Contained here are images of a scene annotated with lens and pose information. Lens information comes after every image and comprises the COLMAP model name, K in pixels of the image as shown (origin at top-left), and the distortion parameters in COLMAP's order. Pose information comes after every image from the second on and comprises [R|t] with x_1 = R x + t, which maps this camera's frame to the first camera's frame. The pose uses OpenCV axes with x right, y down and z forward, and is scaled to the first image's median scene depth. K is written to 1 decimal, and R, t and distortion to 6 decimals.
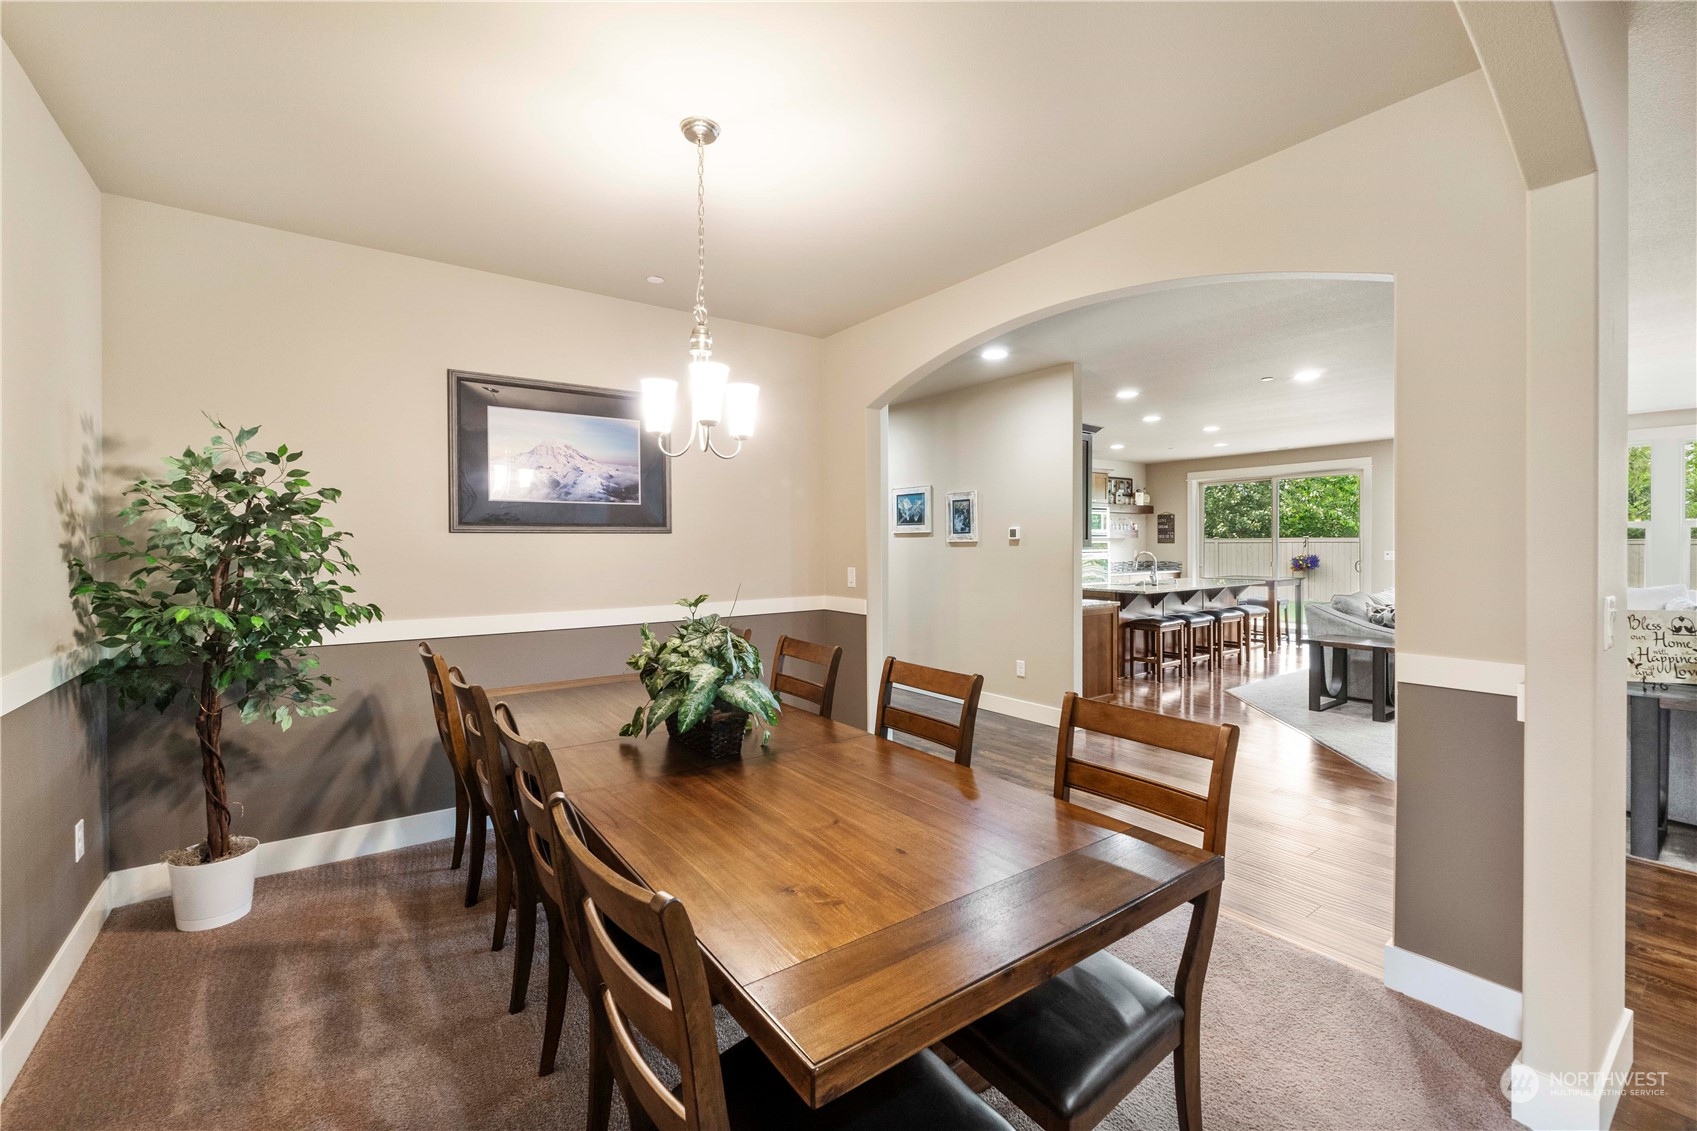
lens RADIAL K [[712.8, 0, 858.9], [0, 712.8, 550.7], [0, 0, 1]] dist [-0.006549, -0.001256]
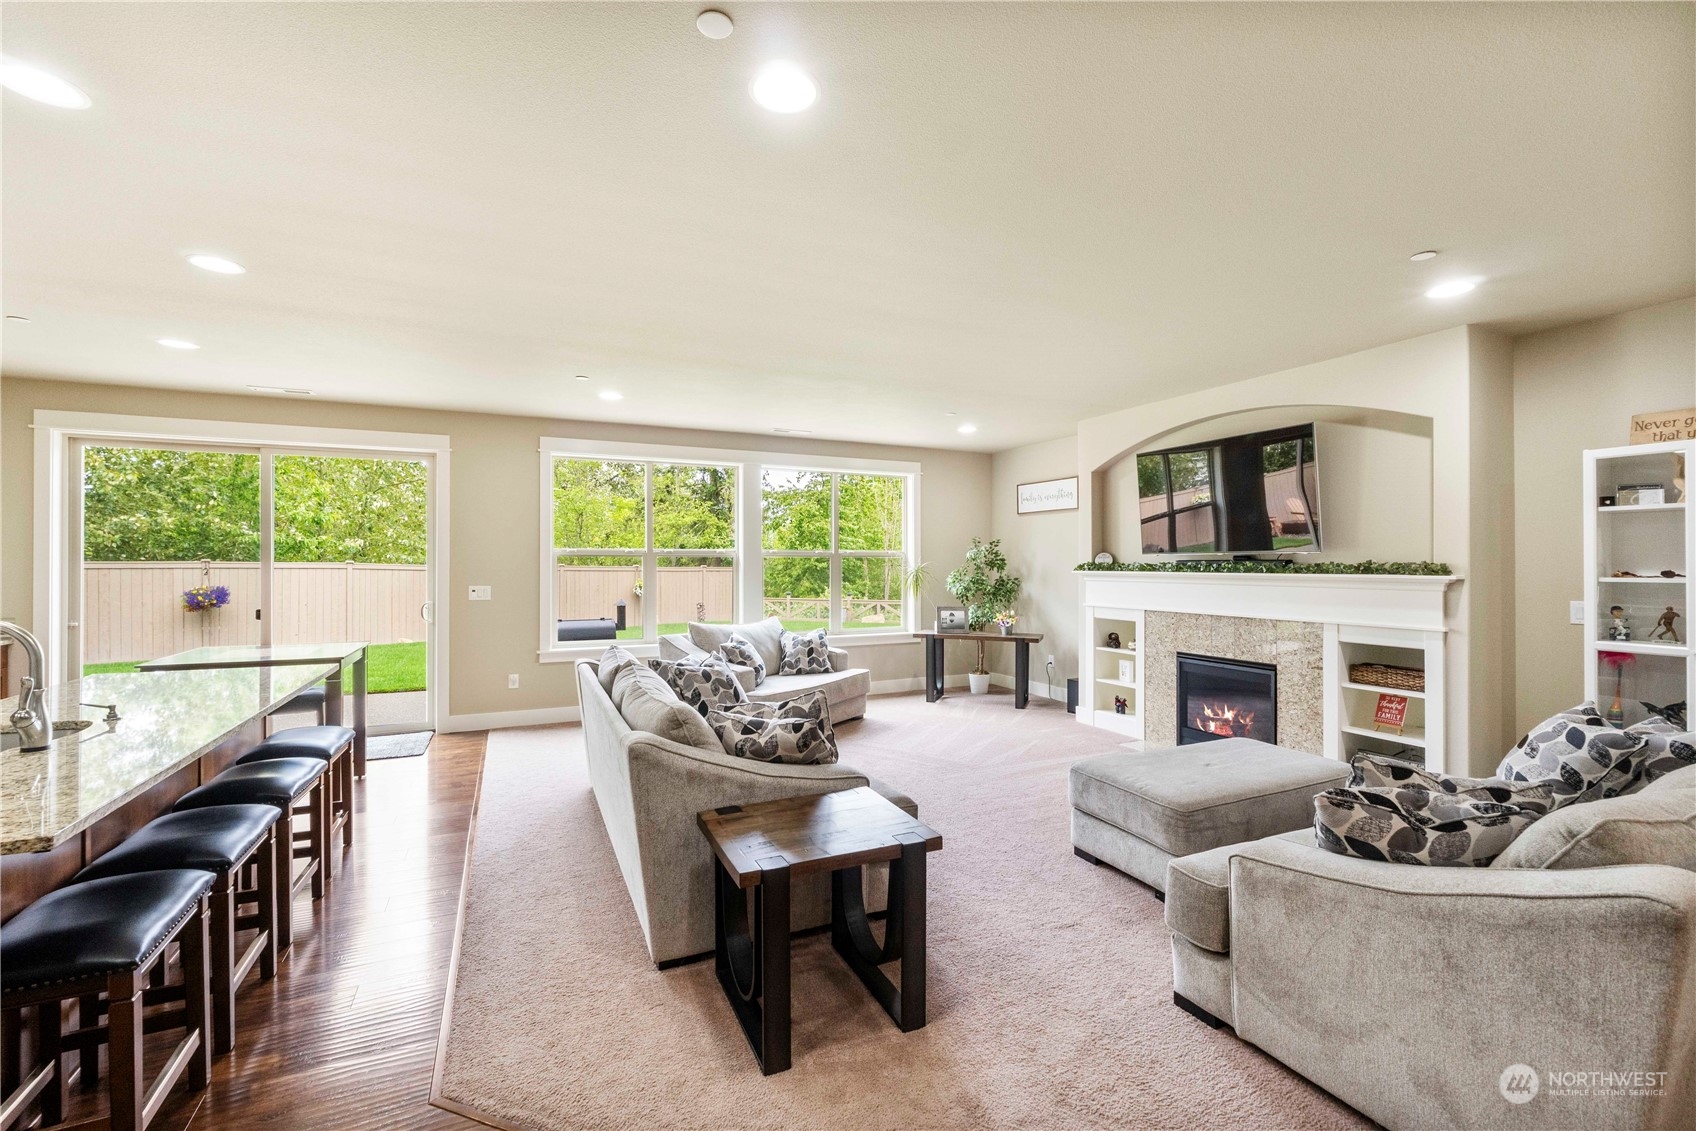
lens RADIAL K [[712.4, 0, 845.1], [0, 712.4, 554.6], [0, 0, 1]] dist [-0.006549, -0.001256]
pose [[0.212486, 0.018414, 0.976991, 0.368023], [0.010277, 0.999725, -0.021078, -0.020552], [-0.977110, 0.014519, 0.212238, 1.041908]]
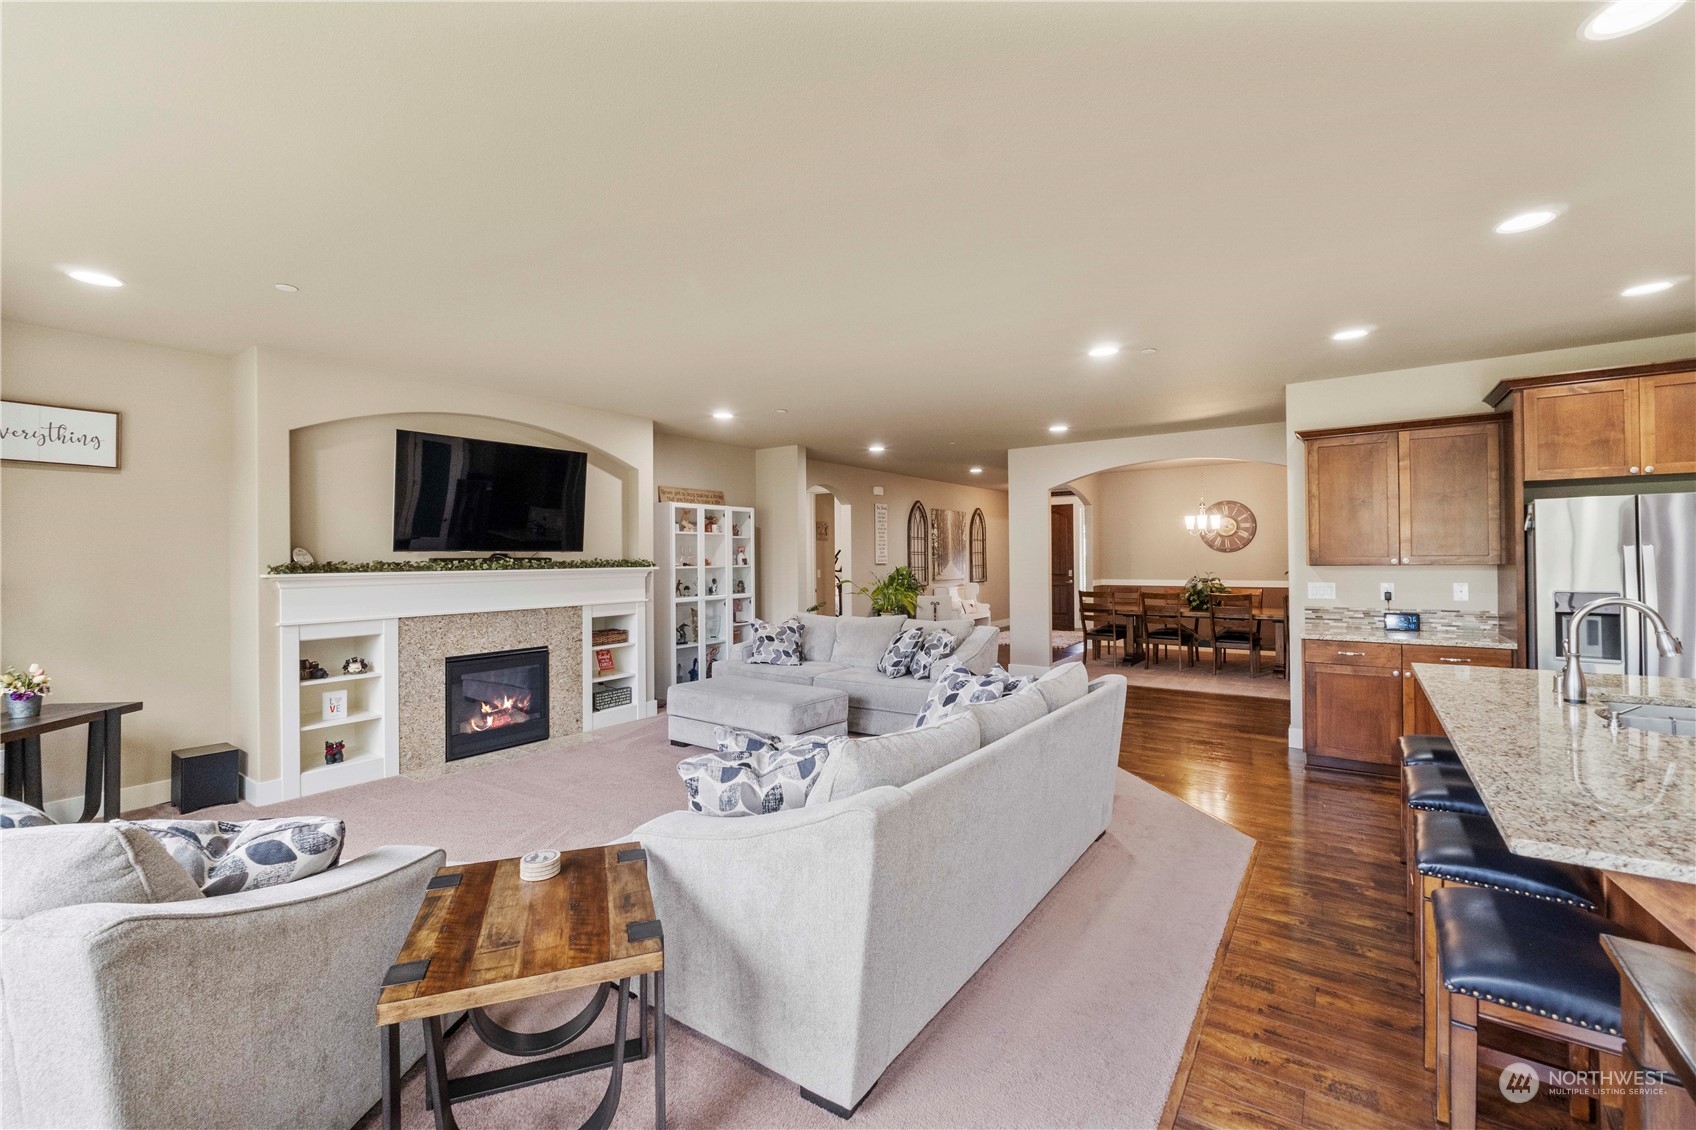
lens RADIAL K [[712.4, 0, 849.1], [0, 712.4, 555.1], [0, 0, 1]] dist [-0.006549, -0.001256]
pose [[-0.952007, 0.014330, -0.305739, 1.314285], [0.011787, 0.999879, 0.010162, -0.037957], [0.305848, 0.006071, -0.952061, 1.913962]]
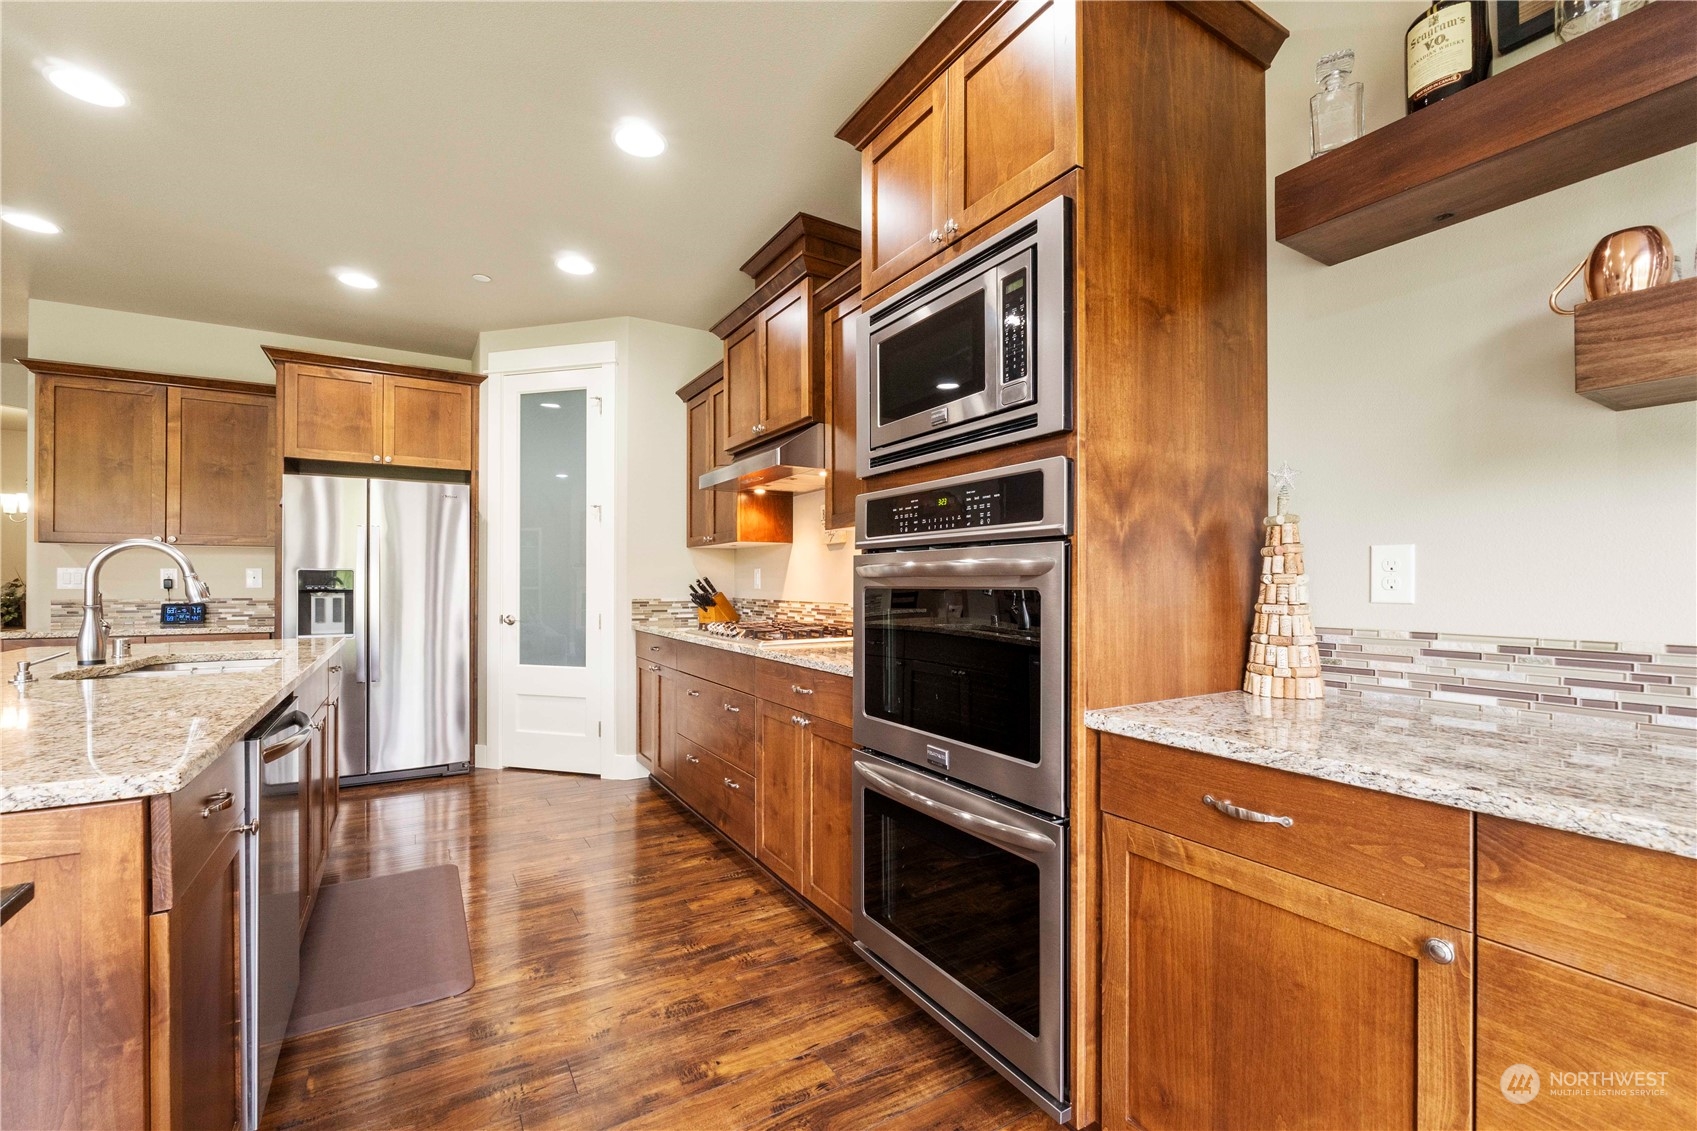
lens RADIAL K [[712.8, 0, 851.3], [0, 712.8, 577.6], [0, 0, 1]] dist [-0.006549, -0.001256]
pose [[-0.096756, -0.001946, -0.995306, 1.038572], [-0.013816, 0.999904, -0.000612, 0.021935], [0.995212, 0.013691, -0.096774, 2.086472]]
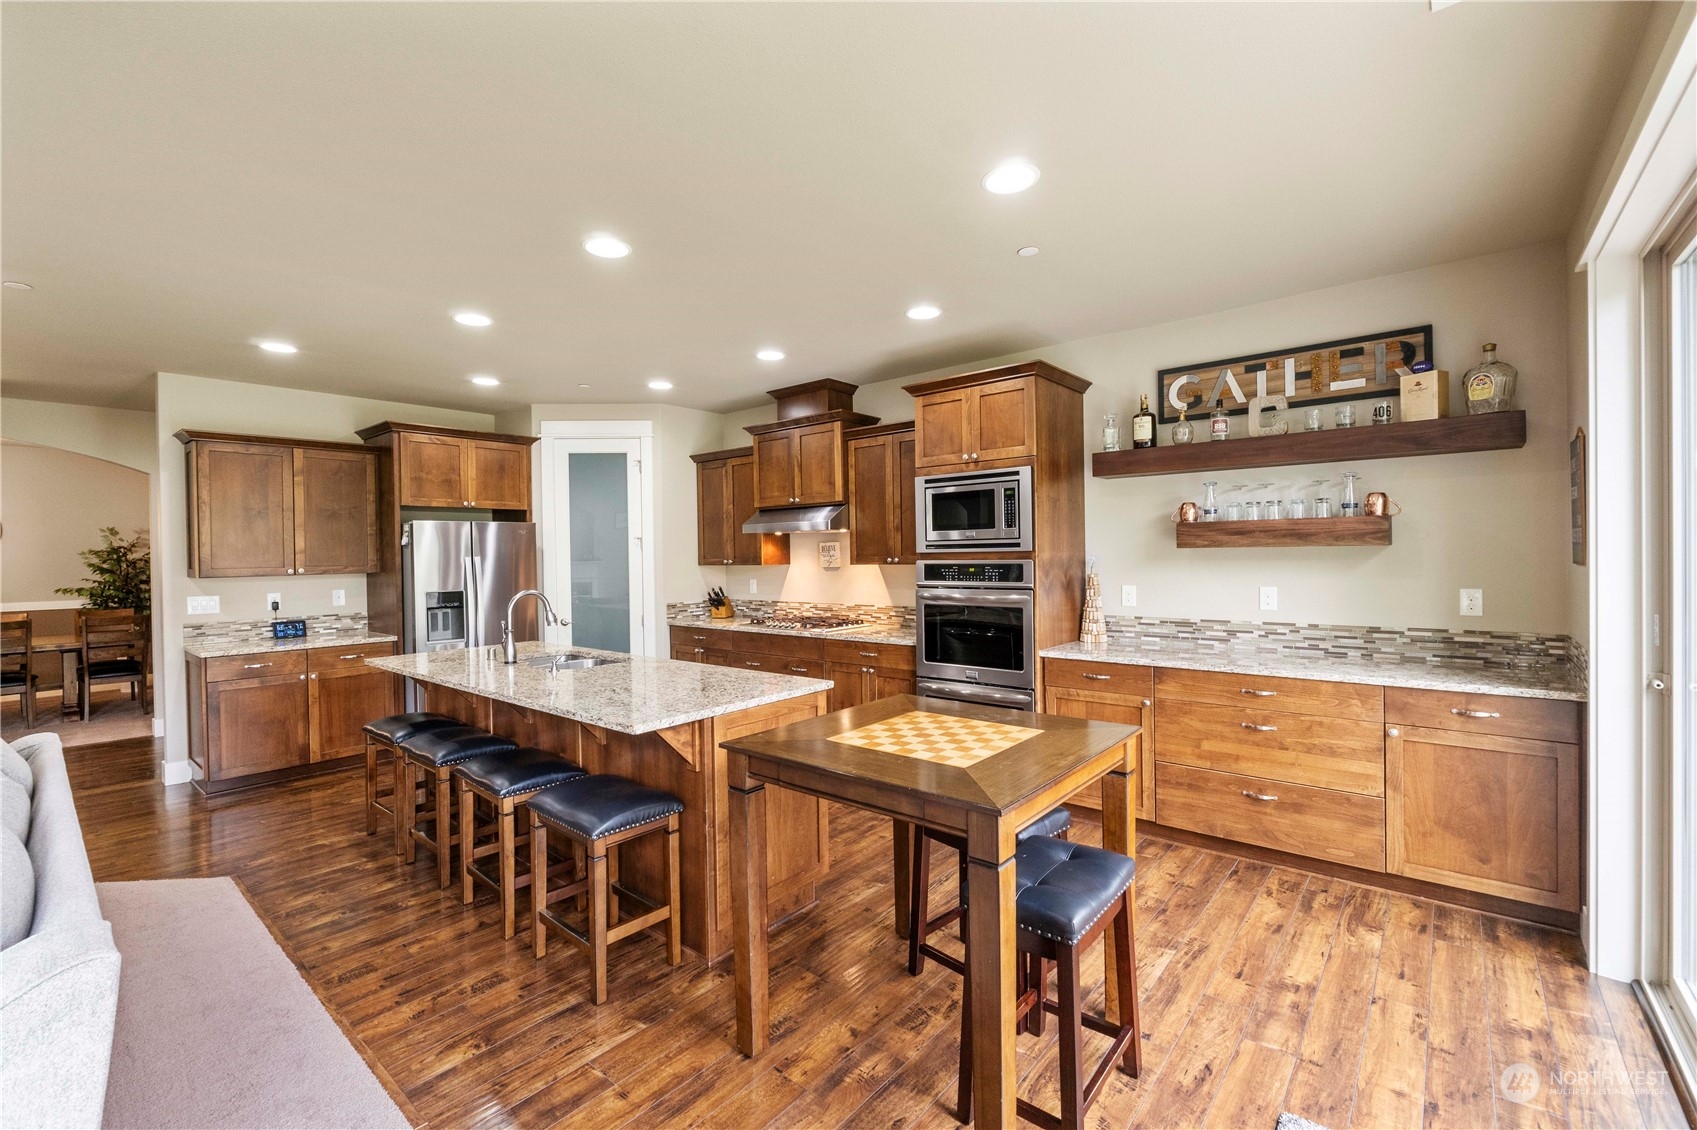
lens RADIAL K [[712.8, 0, 846.1], [0, 712.8, 563.0], [0, 0, 1]] dist [-0.006549, -0.001256]
pose [[0.220868, 0.013982, -0.975204, 1.470308], [0.002619, 0.999885, 0.014929, -0.036189], [0.975300, -0.005851, 0.220806, 1.769899]]
